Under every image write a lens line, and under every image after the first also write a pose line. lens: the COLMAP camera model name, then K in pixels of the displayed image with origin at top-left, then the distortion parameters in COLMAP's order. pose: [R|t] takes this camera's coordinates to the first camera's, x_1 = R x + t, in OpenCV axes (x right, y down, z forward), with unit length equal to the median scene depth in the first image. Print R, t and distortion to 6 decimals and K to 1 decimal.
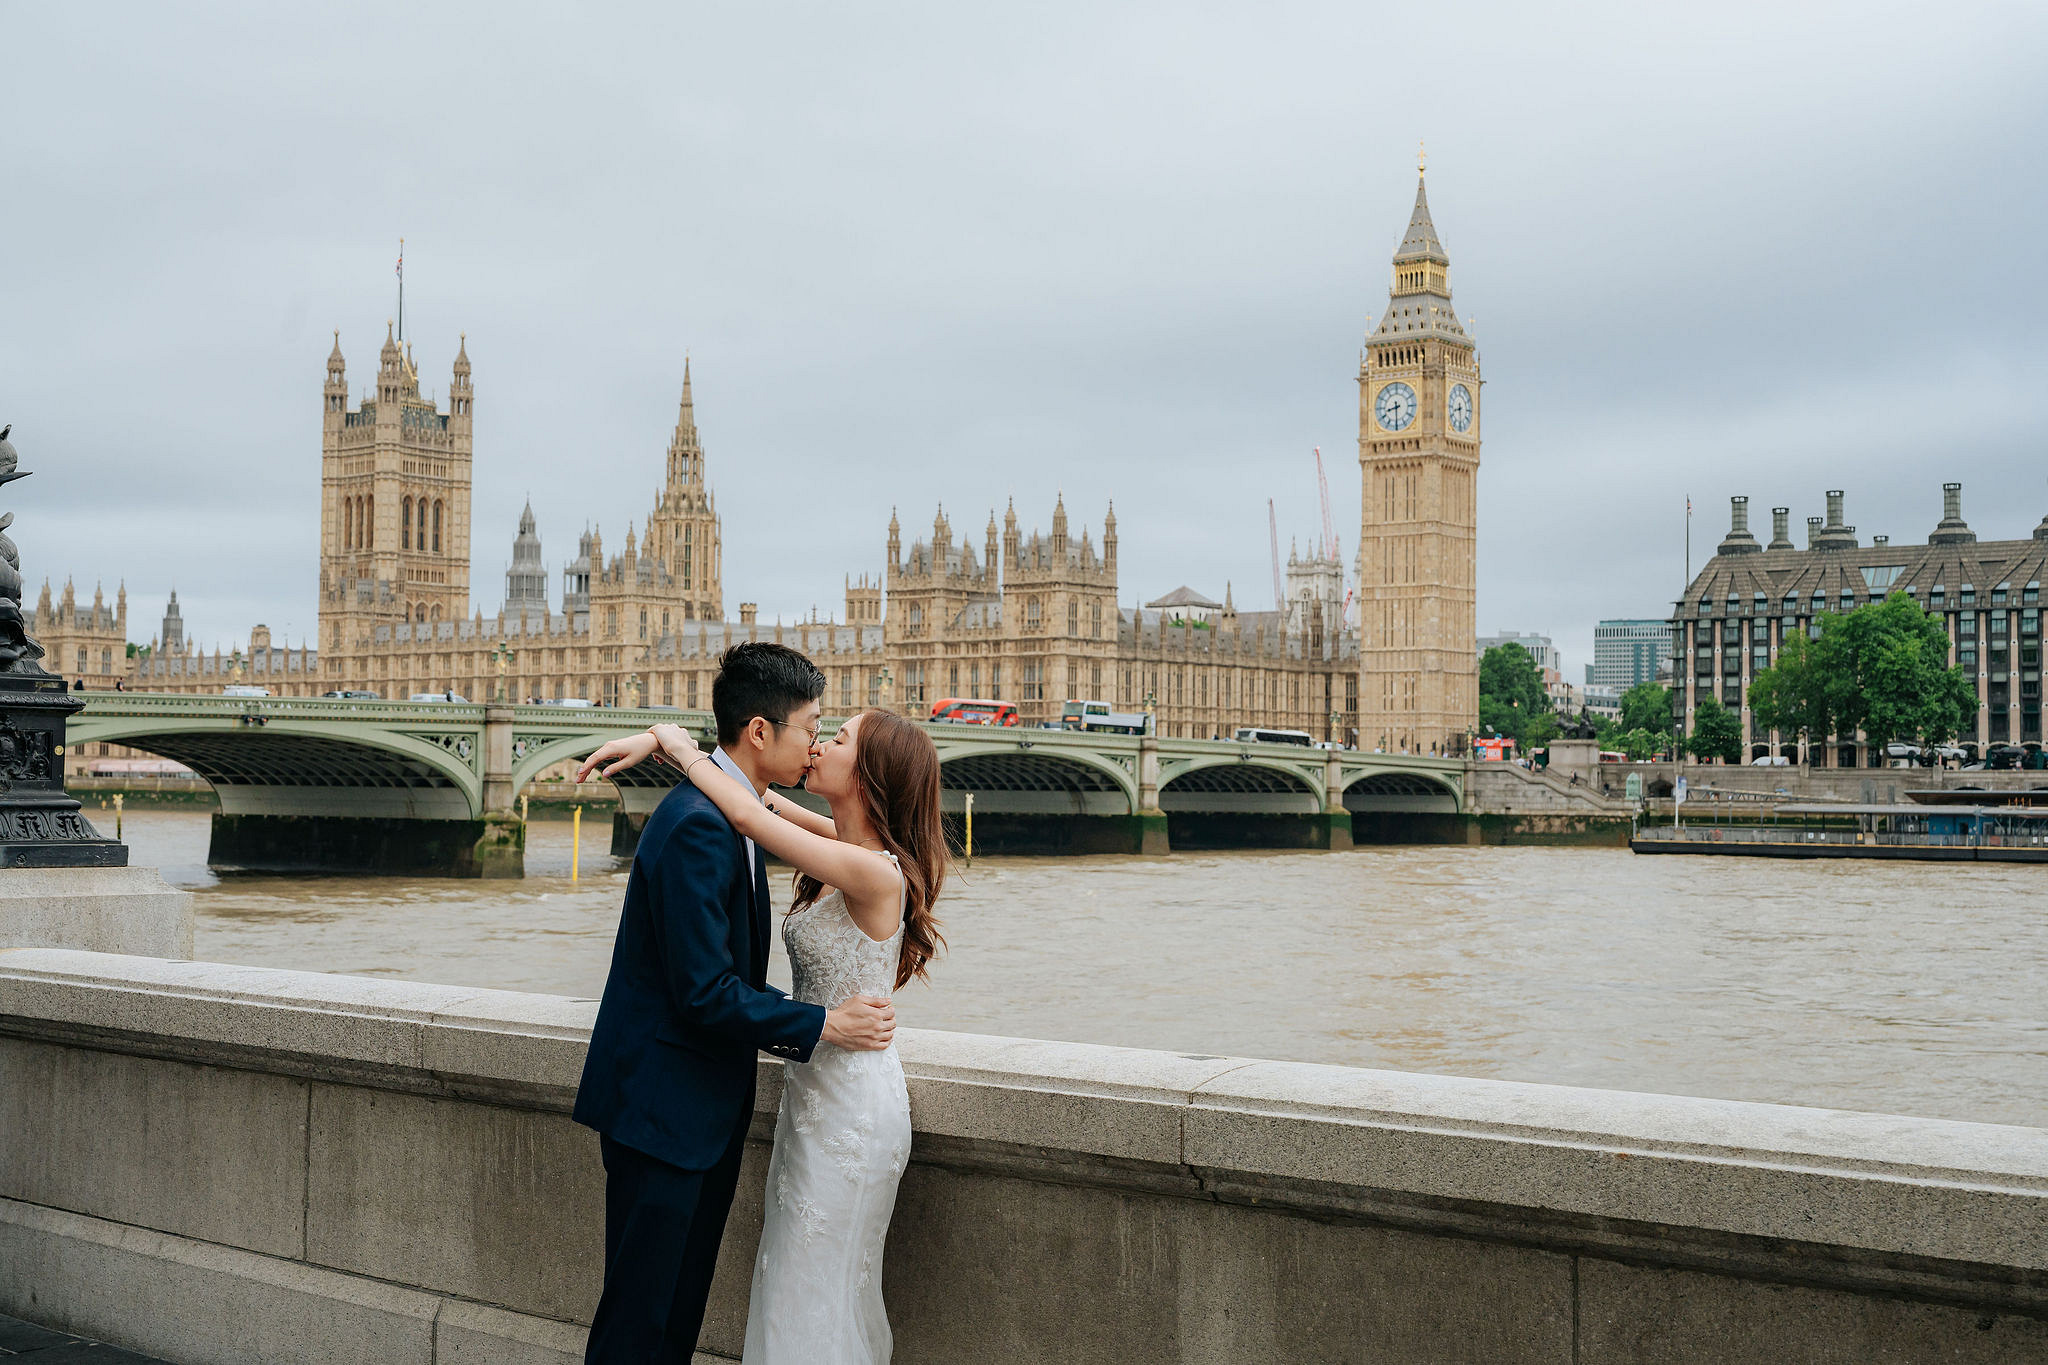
lens RADIAL K [[2617.4, 0, 1023.3], [0, 2617.4, 701.7], [0, 0, 1]] dist [0.018403, 0.000000]
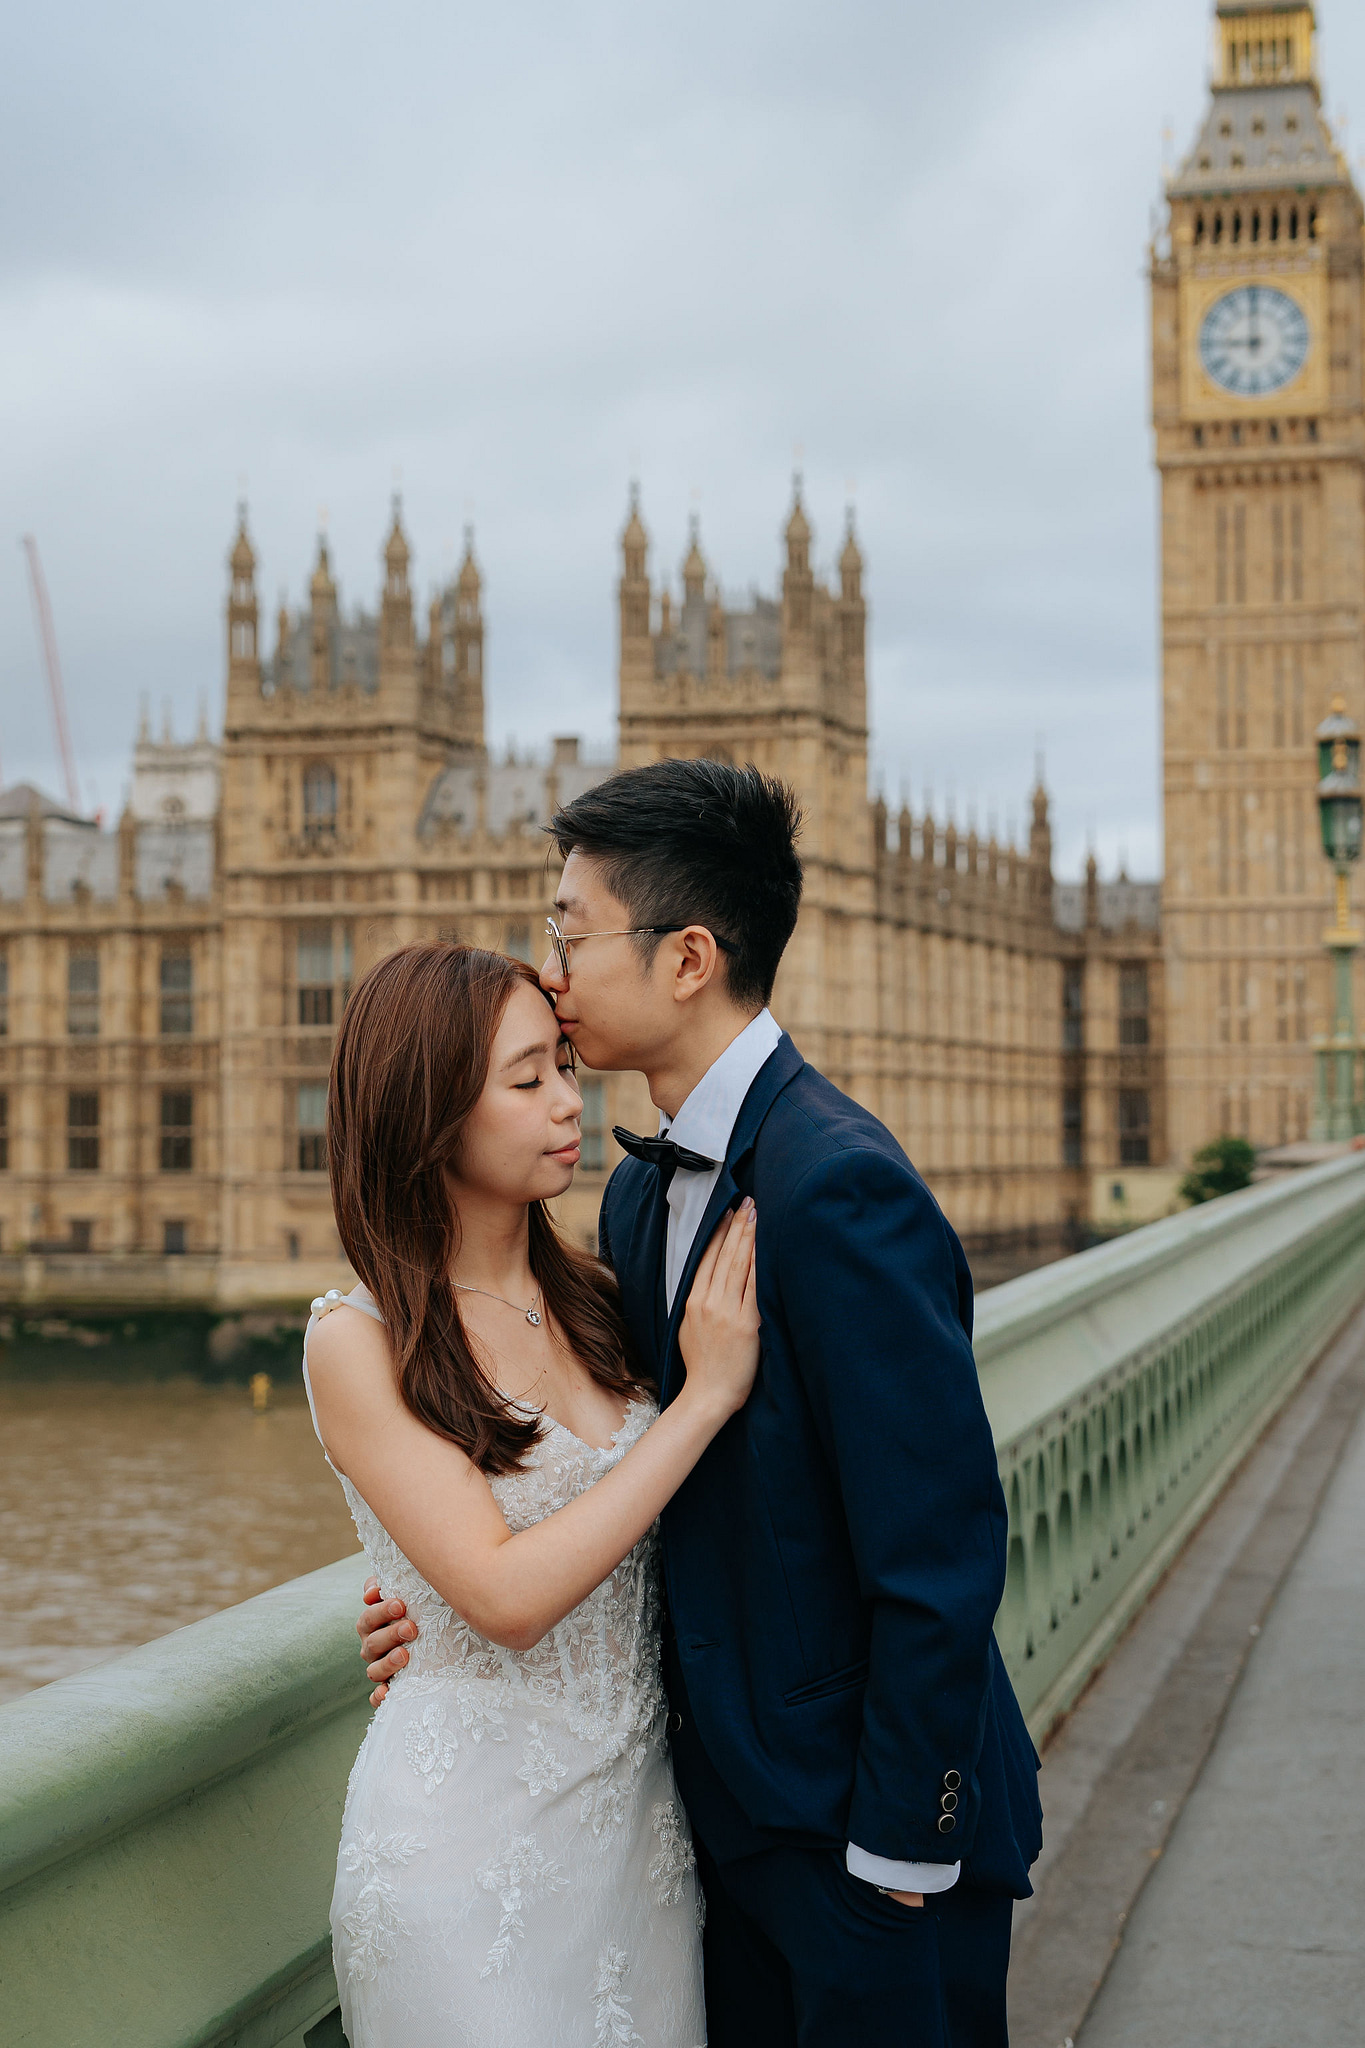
lens RADIAL K [[4109.4, 0, 680.0], [0, 4109.4, 991.5], [0, 0, 1]] dist [0.031003, 0.000000]
pose [[0.914818, 0.001044, 0.403865, -0.219685], [0.001273, 0.999984, -0.005470, -0.001862], [-0.403864, 0.005518, 0.914802, 0.422190]]
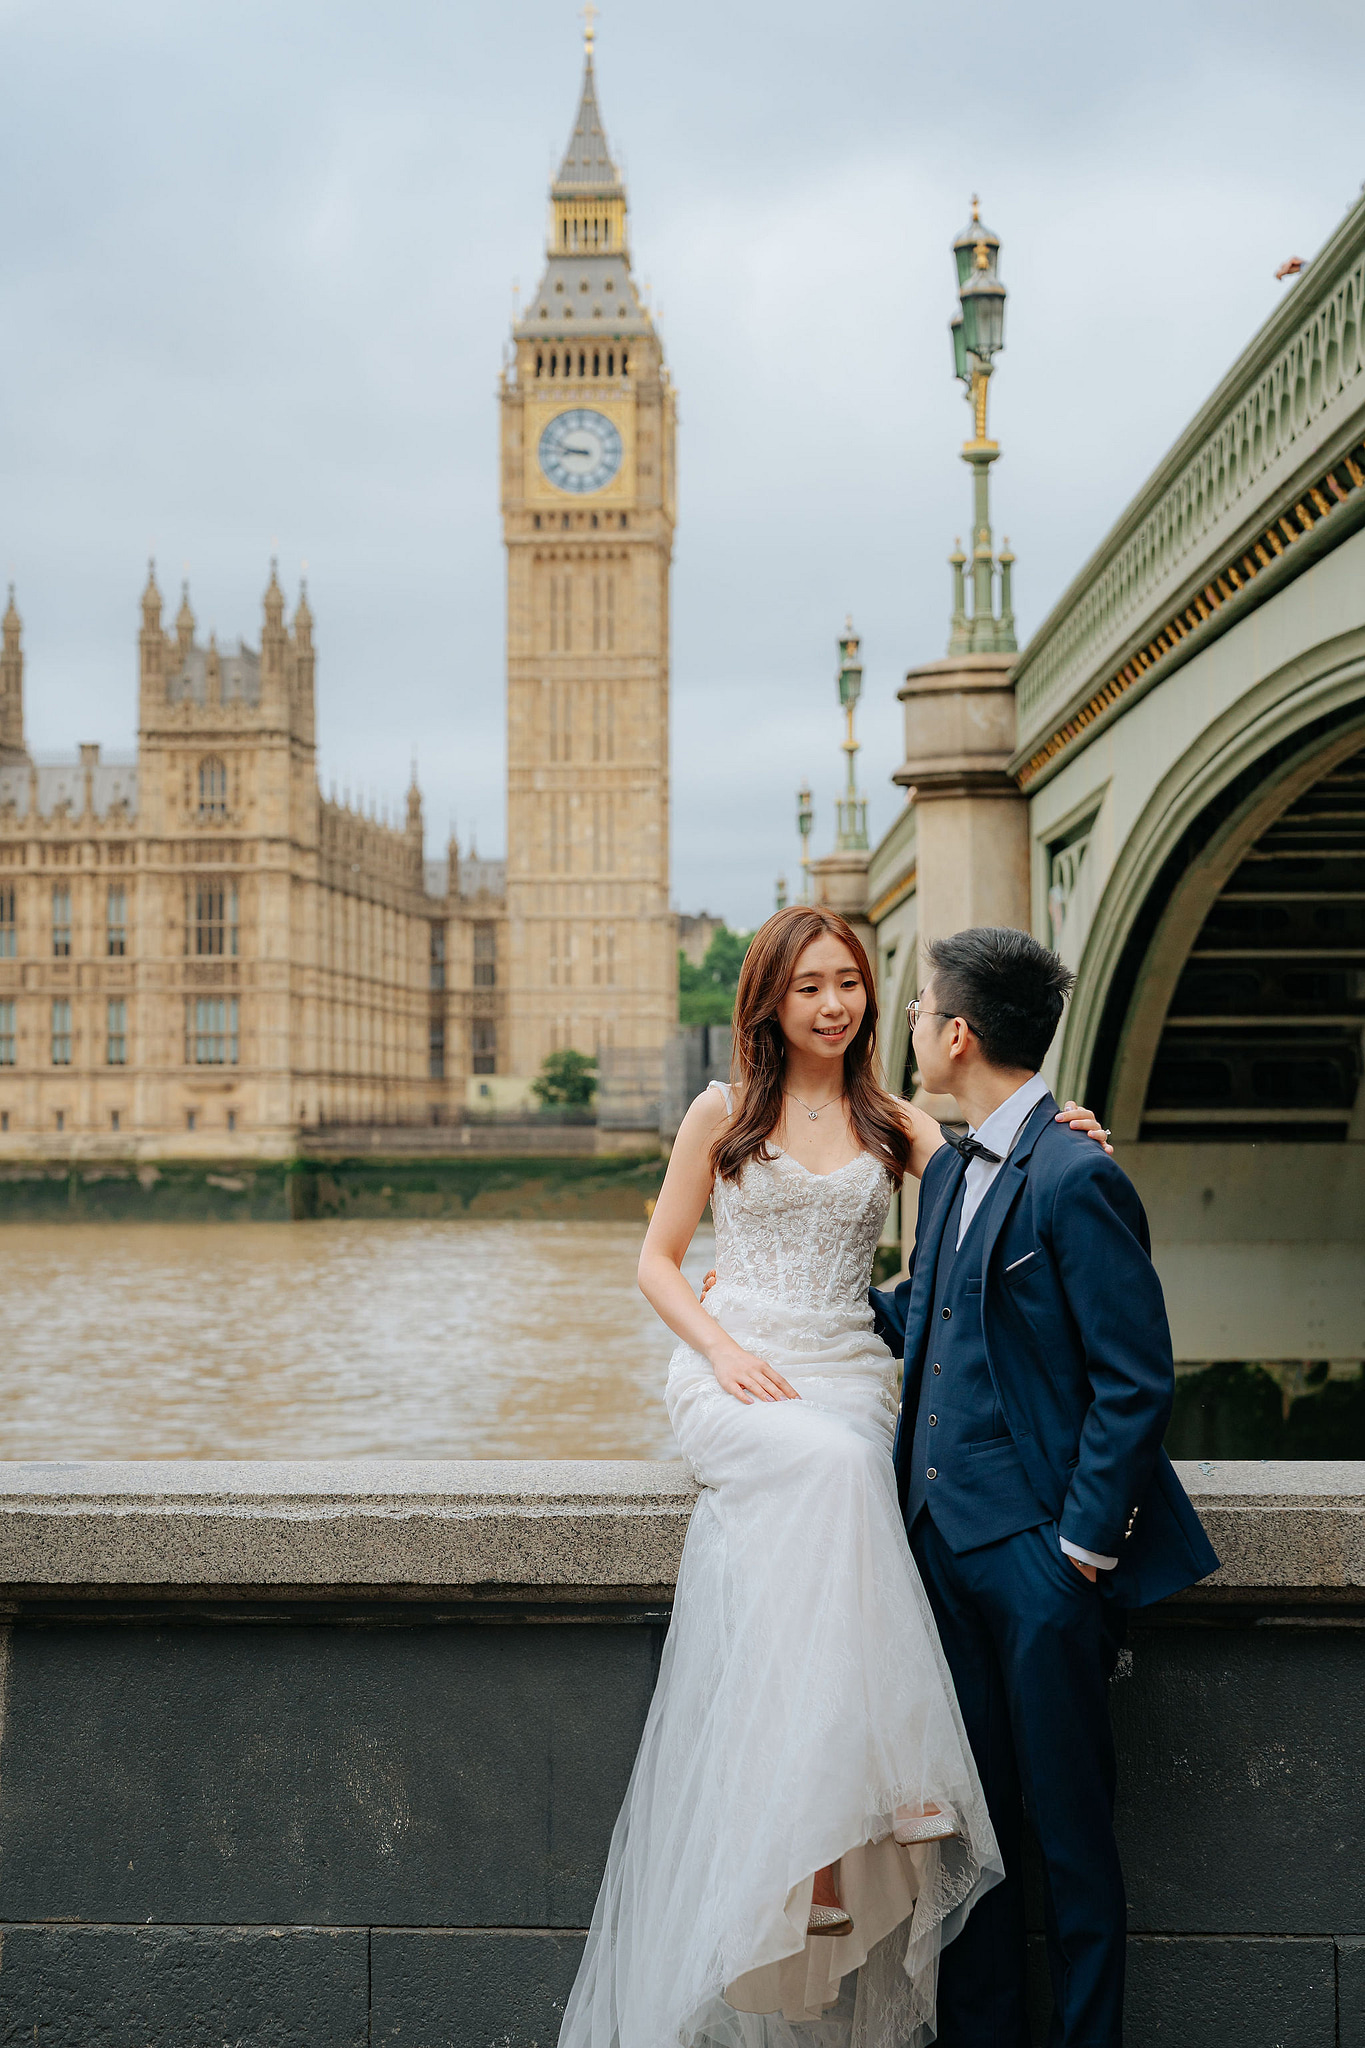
lens RADIAL K [[4109.4, 0, 695.2], [0, 4109.4, 1024.9], [0, 0, 1]] dist [0.031003, 0.000000]
pose [[0.818908, 0.003942, 0.573911, -0.351206], [-0.008186, 0.999955, 0.004811, 0.007336], [-0.573866, -0.008638, 0.818904, 0.256951]]
